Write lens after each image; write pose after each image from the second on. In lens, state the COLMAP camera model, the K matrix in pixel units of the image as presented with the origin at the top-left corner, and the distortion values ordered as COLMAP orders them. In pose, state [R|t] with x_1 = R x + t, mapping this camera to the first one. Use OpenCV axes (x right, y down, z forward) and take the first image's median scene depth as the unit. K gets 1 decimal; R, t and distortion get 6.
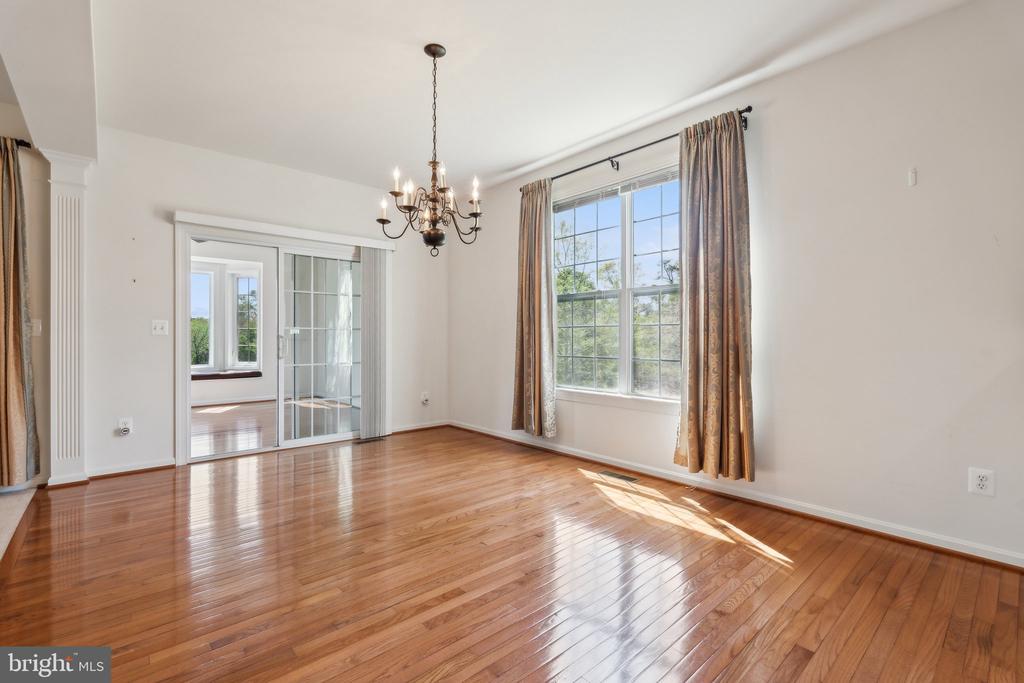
lens RADIAL K [[460.5, 0, 511.0], [0, 460.5, 338.5], [0, 0, 1]] dist [-0.004019, -0.000224]
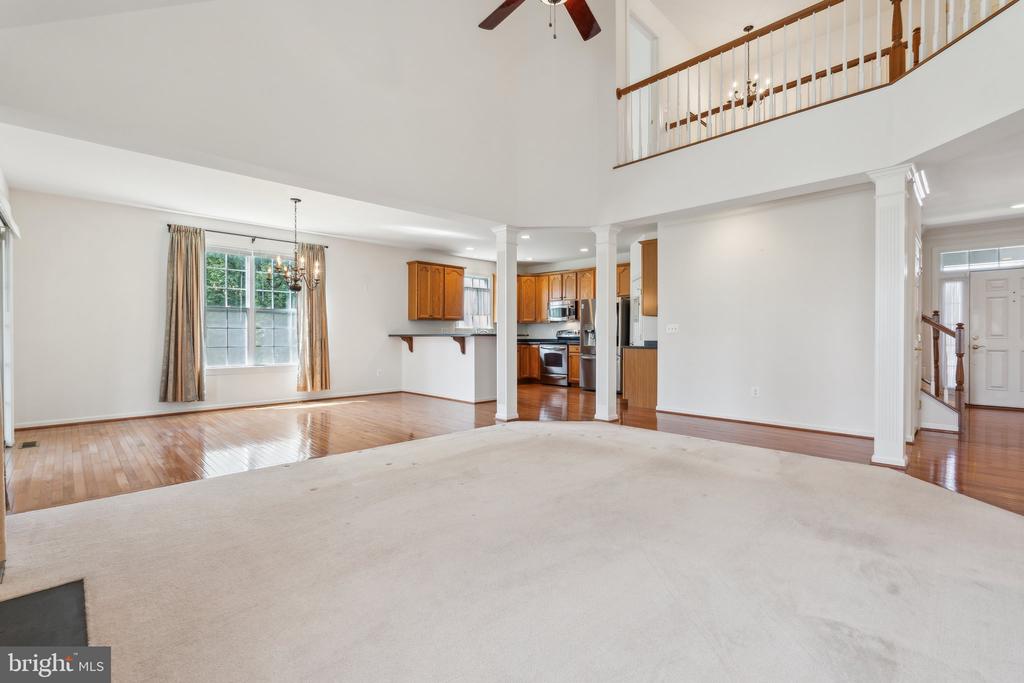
lens RADIAL K [[460.5, 0, 508.3], [0, 460.5, 336.8], [0, 0, 1]] dist [-0.004019, -0.000224]
pose [[-0.053489, -0.003584, 0.998562, -1.937639], [-0.000060, 0.999994, 0.003586, -0.000455], [-0.998568, 0.000132, -0.053489, 0.110131]]
